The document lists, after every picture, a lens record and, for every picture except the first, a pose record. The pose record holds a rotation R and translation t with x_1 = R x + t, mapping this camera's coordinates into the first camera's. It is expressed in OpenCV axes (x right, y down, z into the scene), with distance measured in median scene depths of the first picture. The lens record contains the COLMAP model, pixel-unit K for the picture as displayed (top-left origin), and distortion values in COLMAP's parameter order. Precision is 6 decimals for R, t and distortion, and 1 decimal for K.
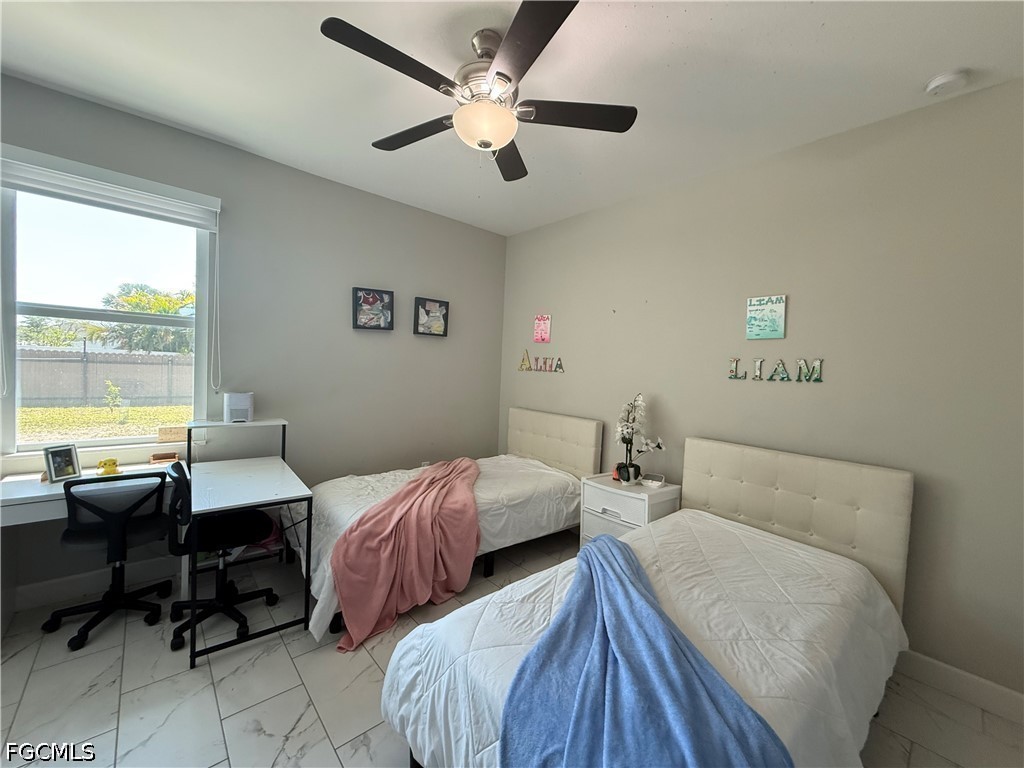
lens RADIAL K [[408.9, 0, 508.8], [0, 408.9, 383.2], [0, 0, 1]] dist [0.001242, 0.000000]
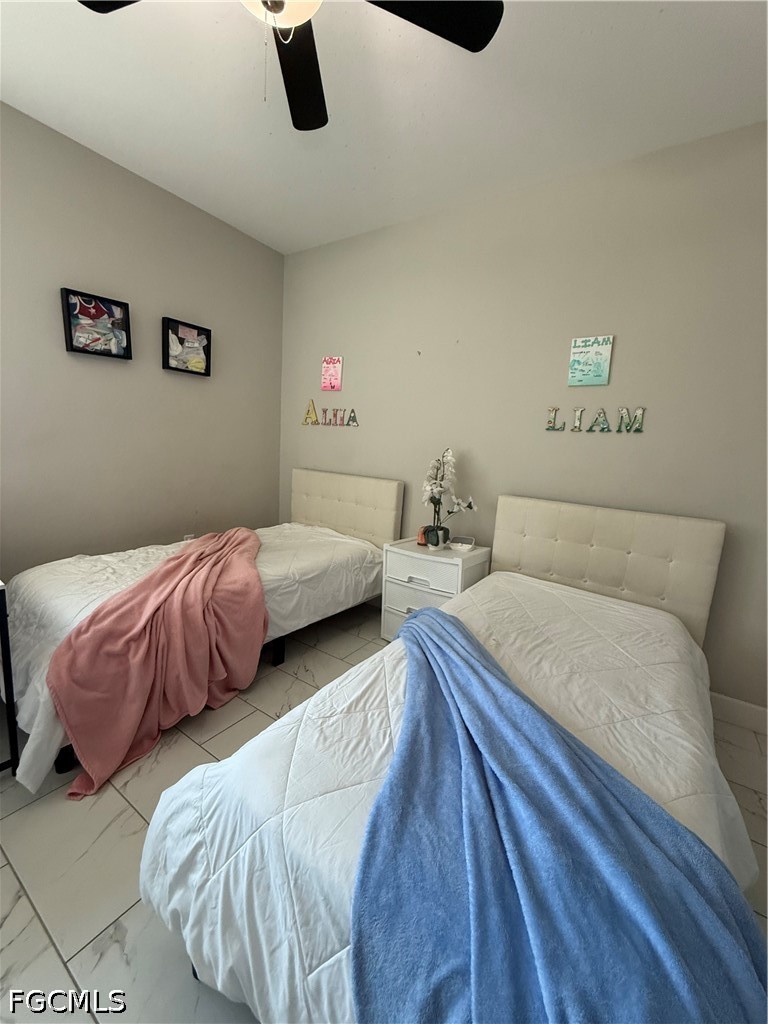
lens RADIAL K [[408.9, 0, 385.1], [0, 408.9, 509.0], [0, 0, 1]] dist [0.001242, 0.000000]
pose [[0.967244, -0.023203, 0.252786, -0.054501], [-0.009978, 0.991569, 0.129197, 0.059023], [-0.253652, -0.127488, 0.958857, 0.232337]]
